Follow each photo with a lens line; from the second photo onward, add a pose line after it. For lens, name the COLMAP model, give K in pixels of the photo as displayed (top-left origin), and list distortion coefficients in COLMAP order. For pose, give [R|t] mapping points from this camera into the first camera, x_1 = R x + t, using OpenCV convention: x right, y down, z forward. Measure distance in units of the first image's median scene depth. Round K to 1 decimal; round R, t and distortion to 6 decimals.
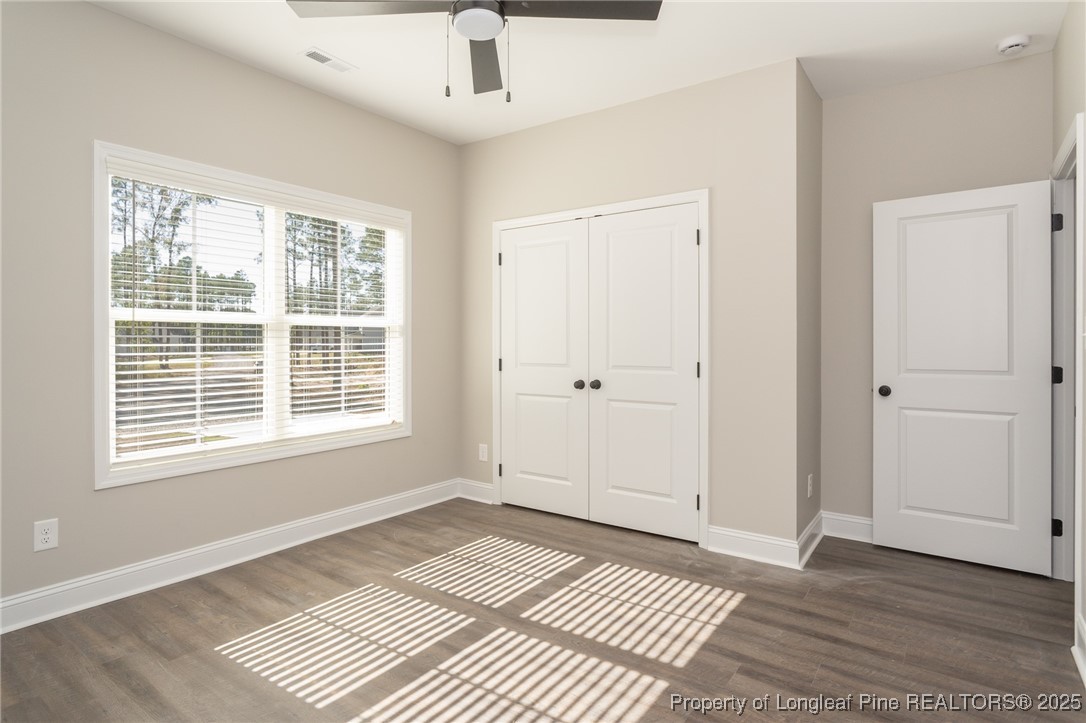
lens RADIAL K [[573.0, 0, 546.0], [0, 573.0, 345.5], [0, 0, 1]] dist [-0.014729, 0.002781]
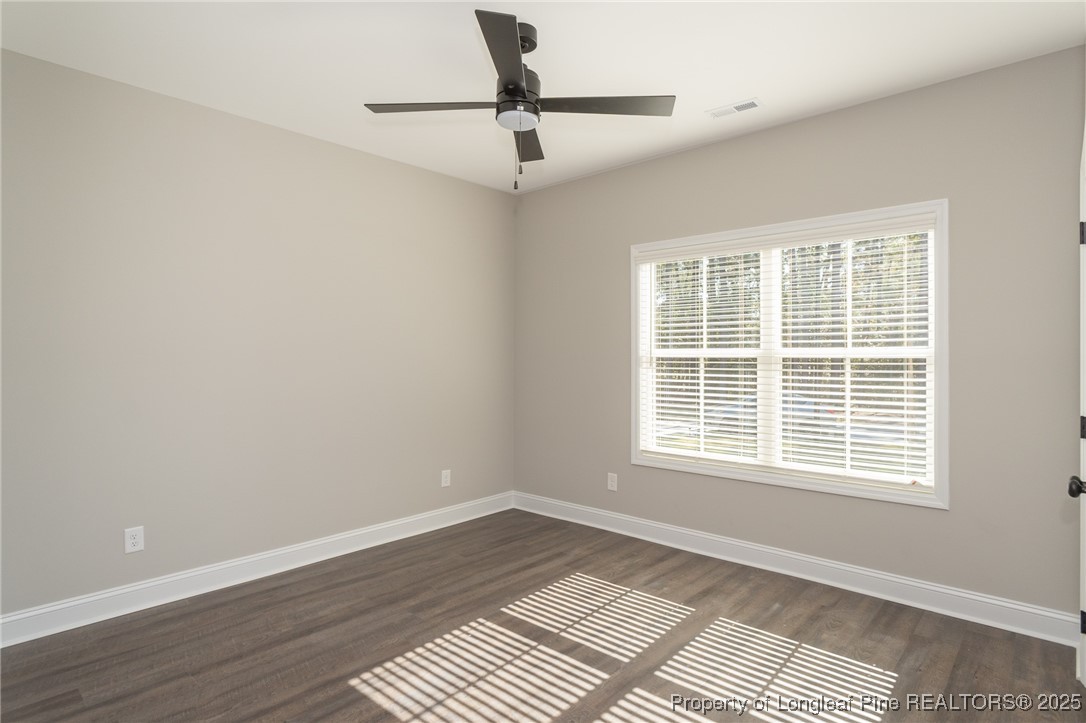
lens RADIAL K [[573.0, 0, 545.2], [0, 573.0, 357.0], [0, 0, 1]] dist [-0.014729, 0.002781]
pose [[-0.097199, -0.001157, -0.995264, 0.841151], [-0.009021, 0.999959, -0.000282, -0.045409], [0.995224, 0.008951, -0.097206, 0.915375]]
